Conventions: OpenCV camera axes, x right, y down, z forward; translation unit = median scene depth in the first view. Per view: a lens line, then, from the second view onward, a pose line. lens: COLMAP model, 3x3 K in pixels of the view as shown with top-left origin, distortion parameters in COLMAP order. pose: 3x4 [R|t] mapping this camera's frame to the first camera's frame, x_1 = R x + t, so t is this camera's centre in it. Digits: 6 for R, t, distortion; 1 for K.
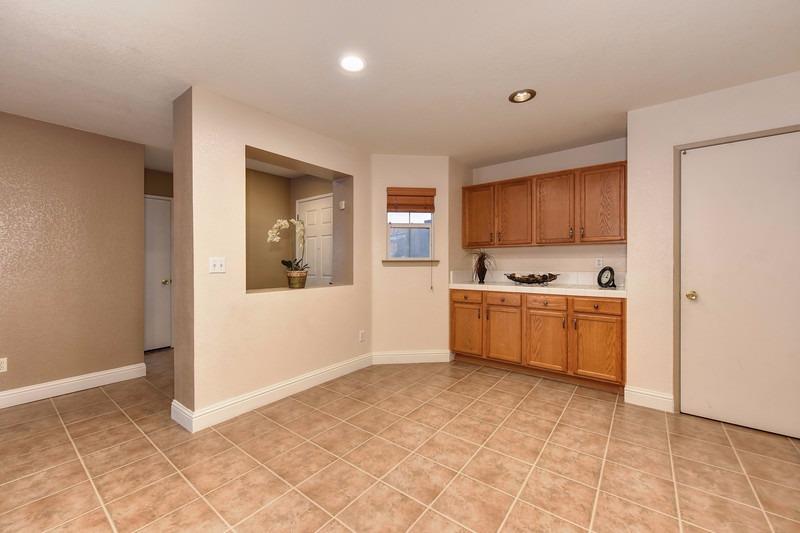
lens RADIAL K [[317.5, 0, 393.4], [0, 317.5, 264.9], [0, 0, 1]] dist [0.010921, -0.003617]
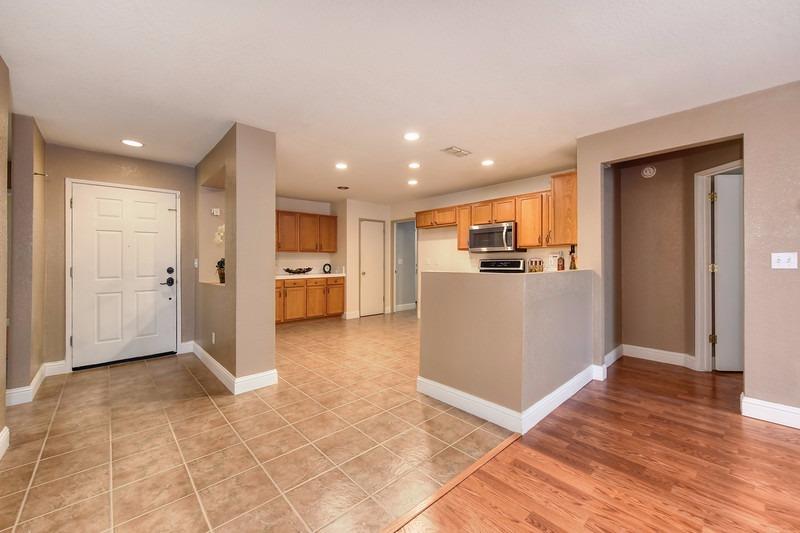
lens RADIAL K [[317.5, 0, 403.7], [0, 317.5, 259.8], [0, 0, 1]] dist [0.010921, -0.003617]
pose [[0.159439, 0.008143, 0.987174, -1.569598], [0.015372, 0.999824, -0.010730, 0.013841], [-0.987088, 0.016886, 0.159286, 0.191173]]
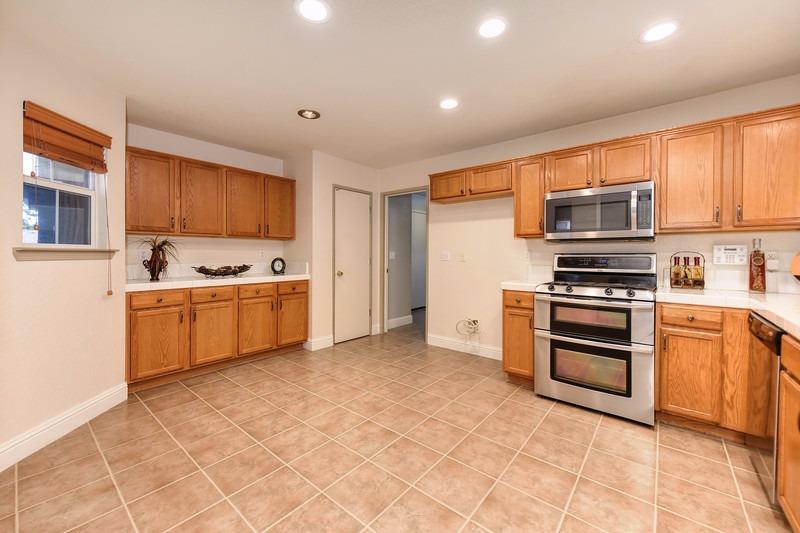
lens RADIAL K [[317.5, 0, 406.9], [0, 317.5, 259.9], [0, 0, 1]] dist [0.010921, -0.003617]
pose [[0.017656, -0.011584, 0.999777, -0.696664], [0.007040, 0.999910, 0.011462, 0.004764], [-0.999819, 0.006836, 0.017736, 0.547404]]
